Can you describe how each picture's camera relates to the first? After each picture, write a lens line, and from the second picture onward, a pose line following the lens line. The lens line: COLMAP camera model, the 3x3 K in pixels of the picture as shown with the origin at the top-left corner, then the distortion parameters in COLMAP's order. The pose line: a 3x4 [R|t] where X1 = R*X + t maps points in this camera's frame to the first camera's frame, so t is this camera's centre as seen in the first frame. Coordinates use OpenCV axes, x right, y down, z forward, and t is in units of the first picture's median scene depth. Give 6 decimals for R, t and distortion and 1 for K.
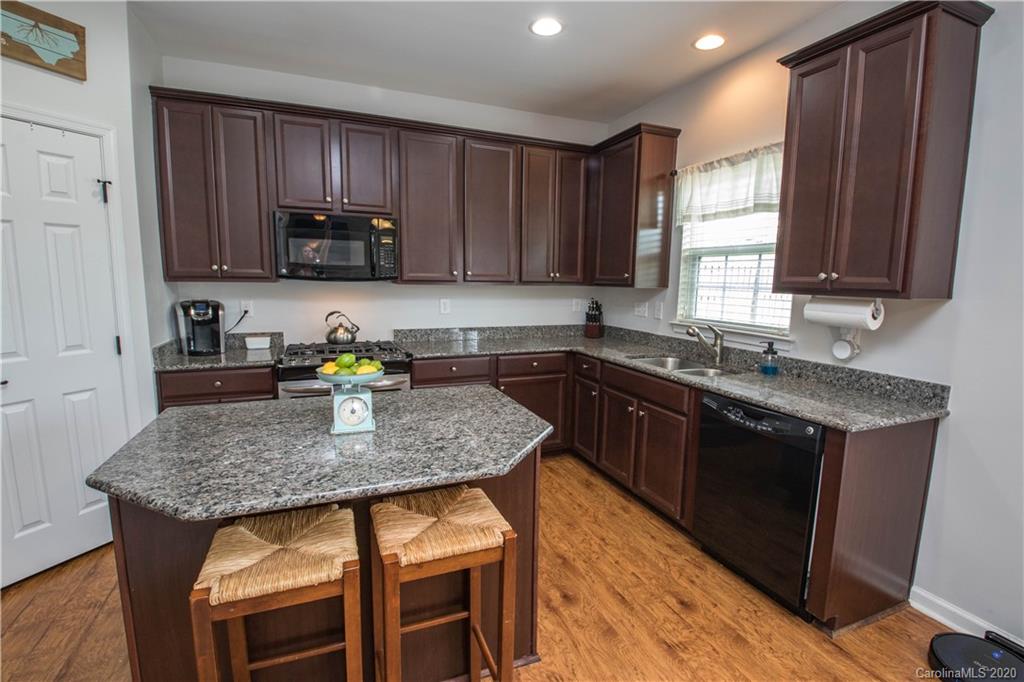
lens RADIAL K [[485.5, 0, 518.5], [0, 485.5, 341.1], [0, 0, 1]] dist [-0.002773, -0.006741]
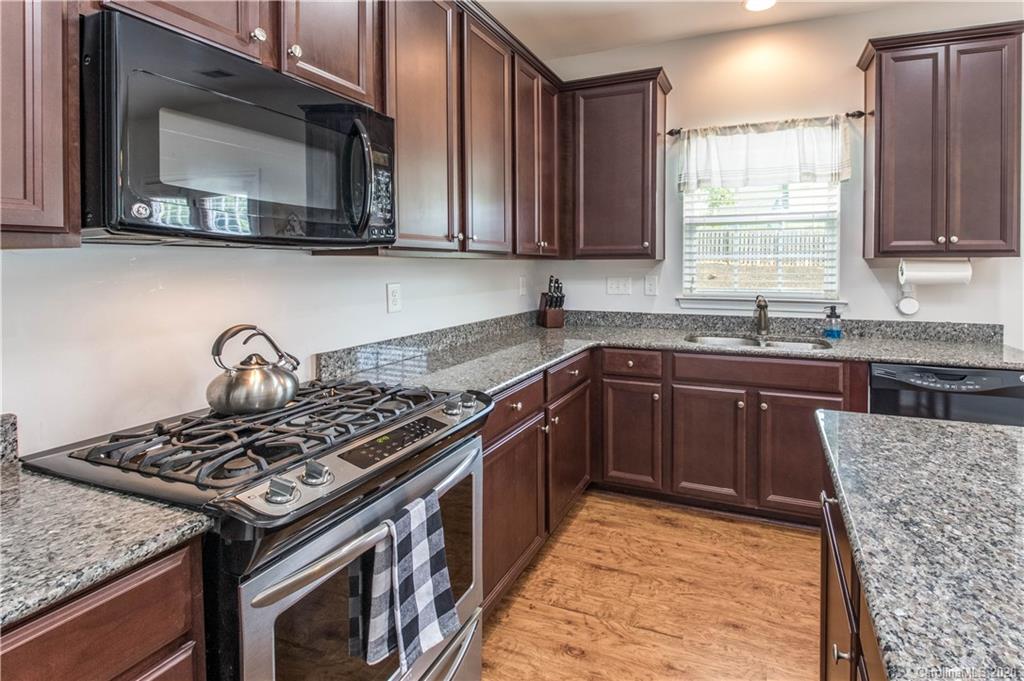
lens RADIAL K [[502.8, 0, 565.7], [0, 502.8, 273.1], [0, 0, 1]] dist [-0.004570, -0.001580]
pose [[0.676131, -0.030802, 0.736138, -0.543470], [0.108296, 0.992429, -0.057942, -0.057288], [-0.728779, 0.118897, 0.674347, 0.583539]]
